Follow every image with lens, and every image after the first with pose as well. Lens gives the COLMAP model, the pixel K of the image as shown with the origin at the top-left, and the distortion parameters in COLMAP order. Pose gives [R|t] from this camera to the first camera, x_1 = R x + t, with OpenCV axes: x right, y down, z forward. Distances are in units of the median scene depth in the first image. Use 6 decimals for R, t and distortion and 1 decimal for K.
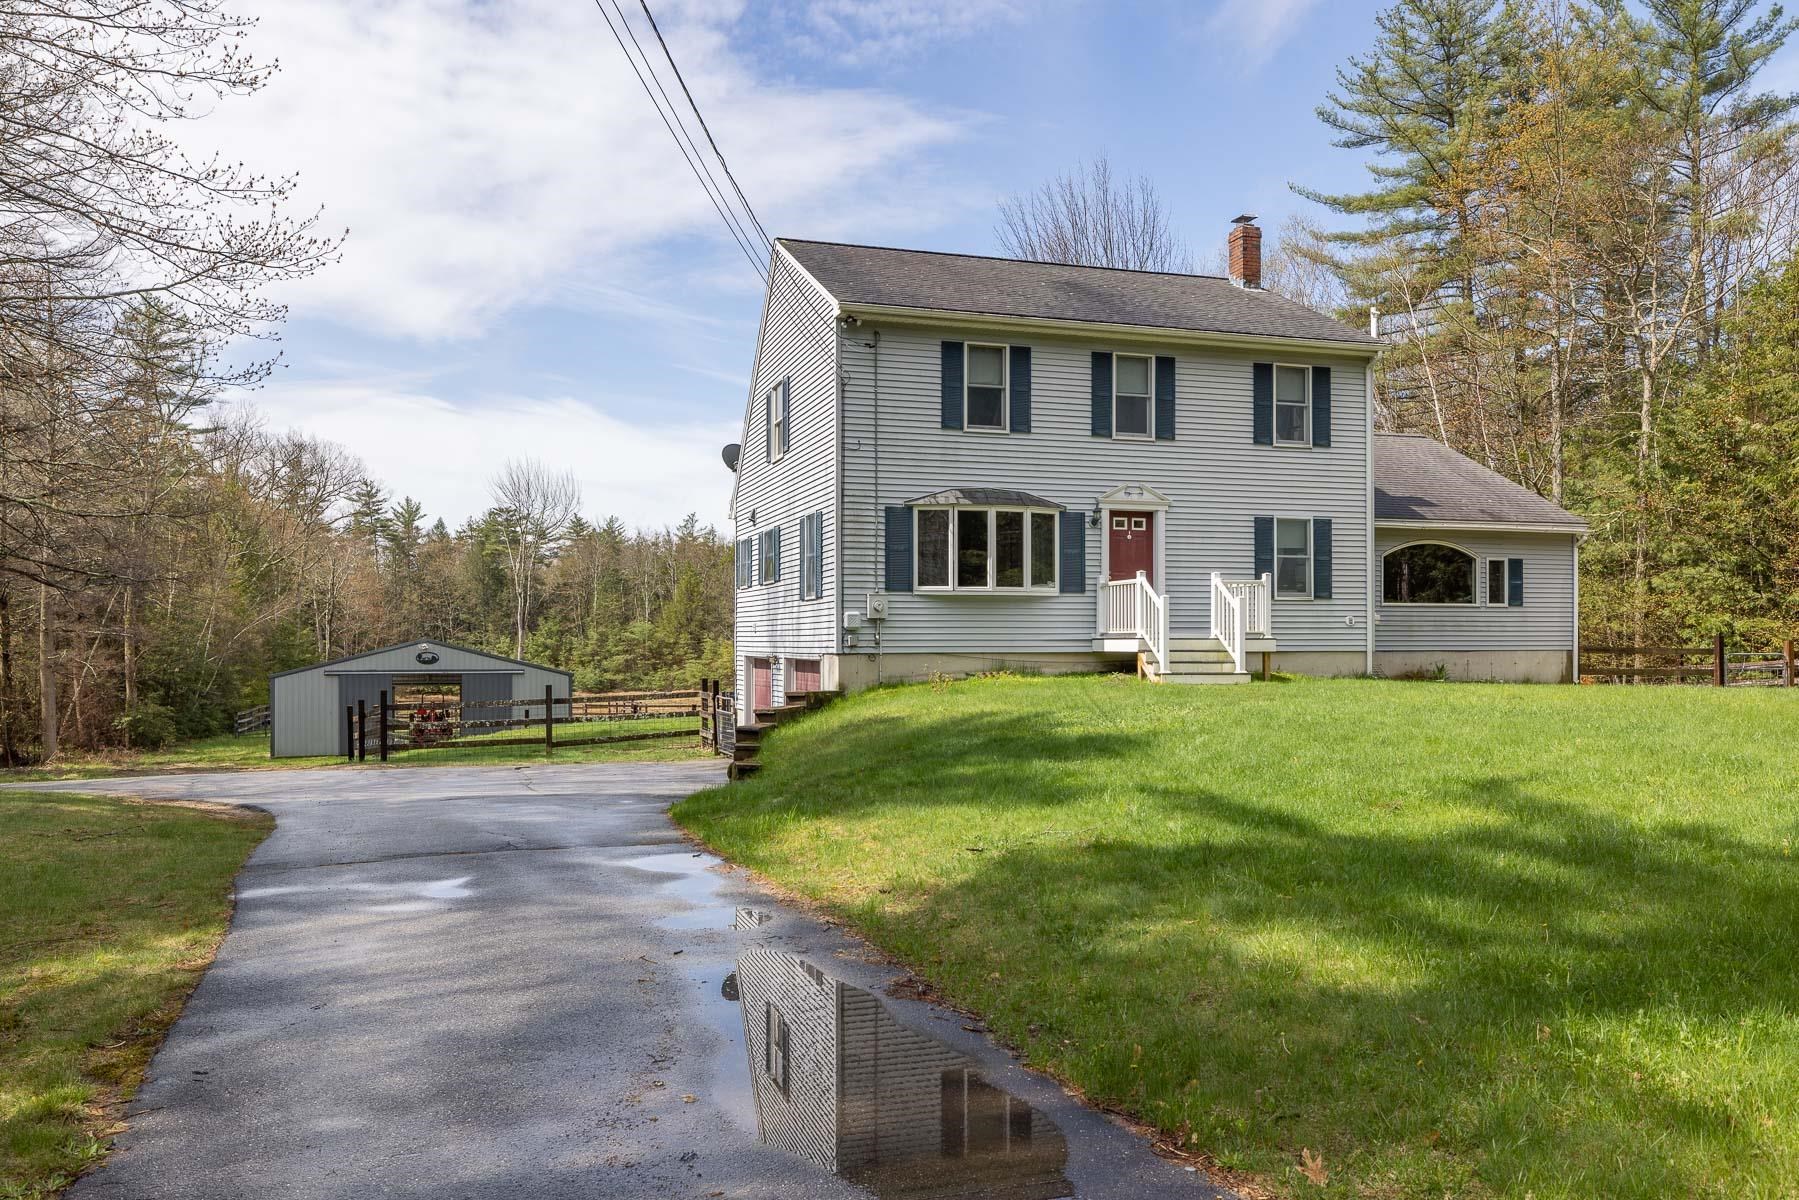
lens RADIAL K [[1397.0, 0, 921.1], [0, 1397.0, 637.4], [0, 0, 1]] dist [0.003675, 0.004658]
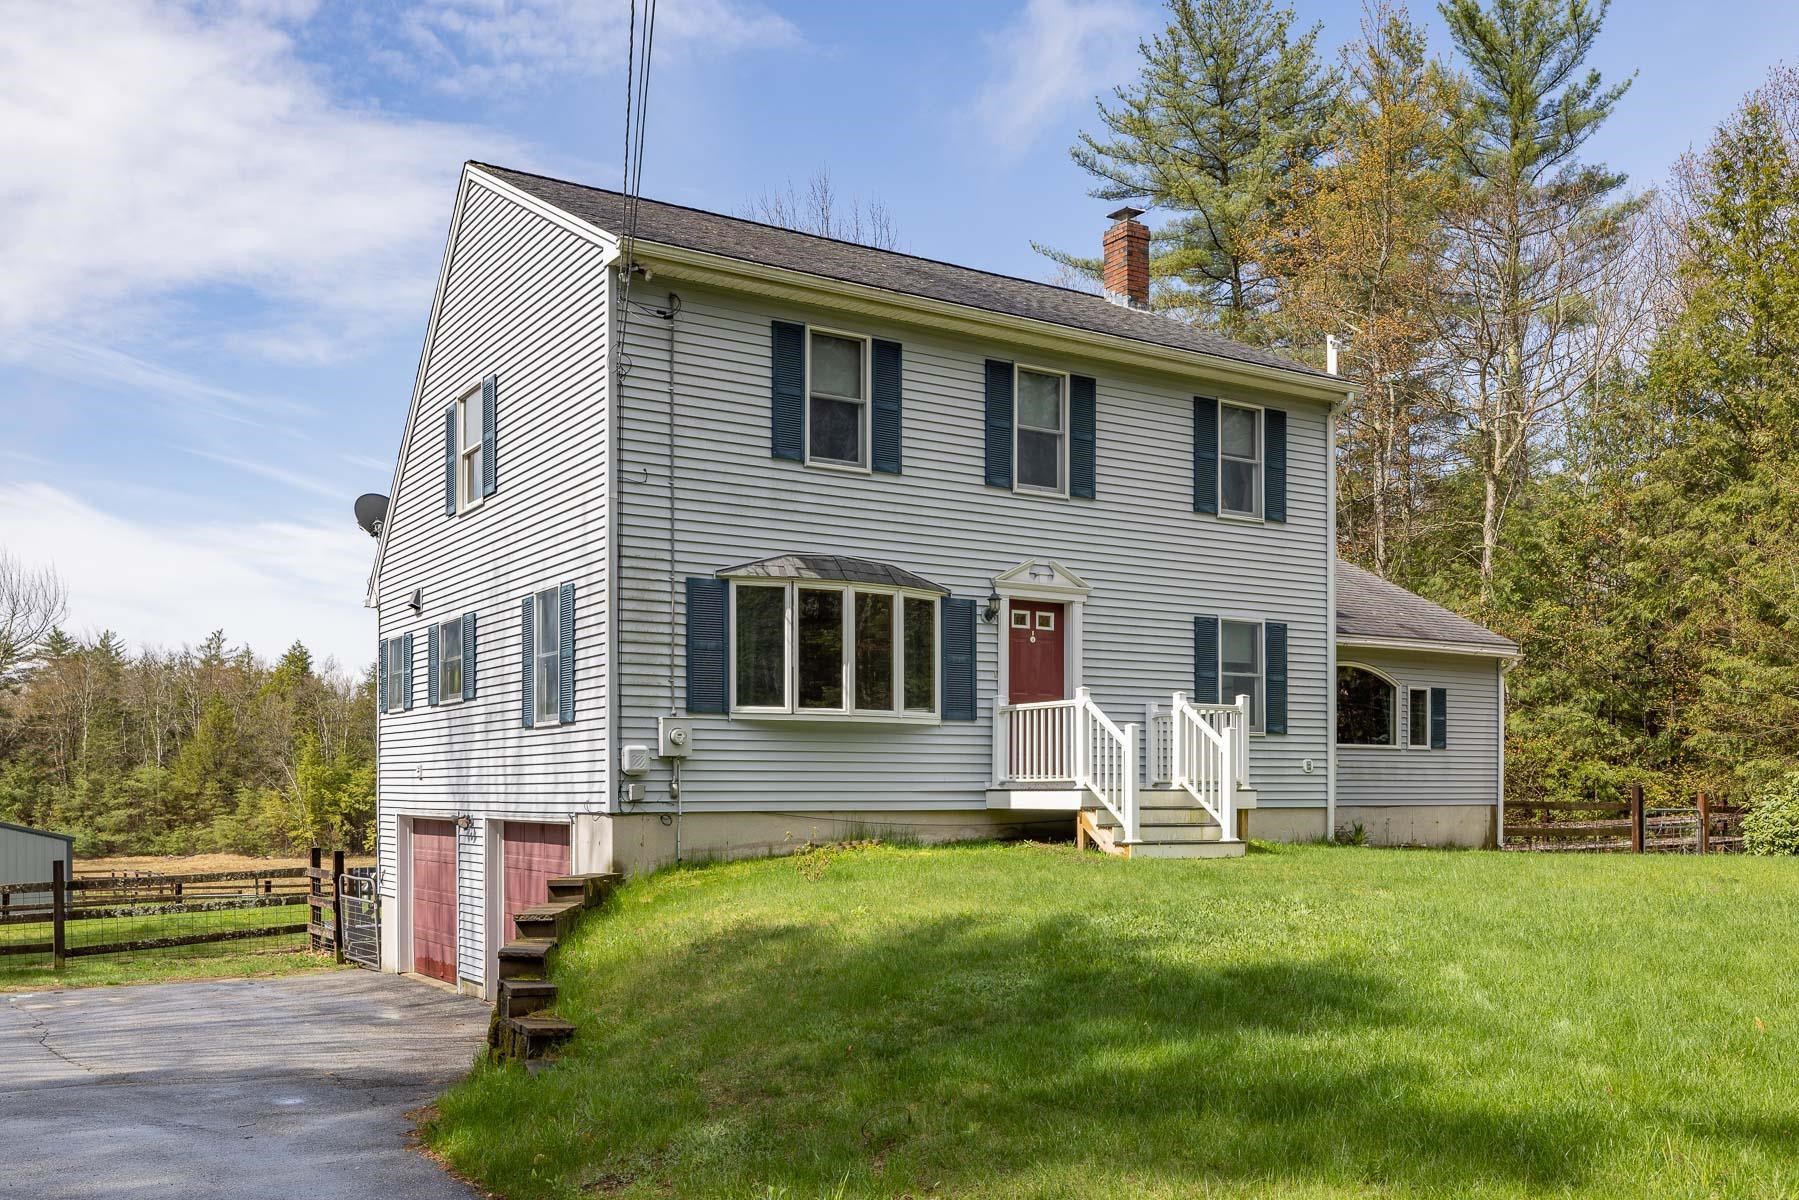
lens RADIAL K [[1626.0, 0, 960.7], [0, 1626.0, 799.2], [0, 0, 1]] dist [0.002835, 0.012059]
pose [[0.965139, 0.000061, 0.261739, -0.088453], [-0.001893, 0.999975, 0.006748, 0.000212], [-0.261732, -0.007008, 0.965115, 0.241616]]
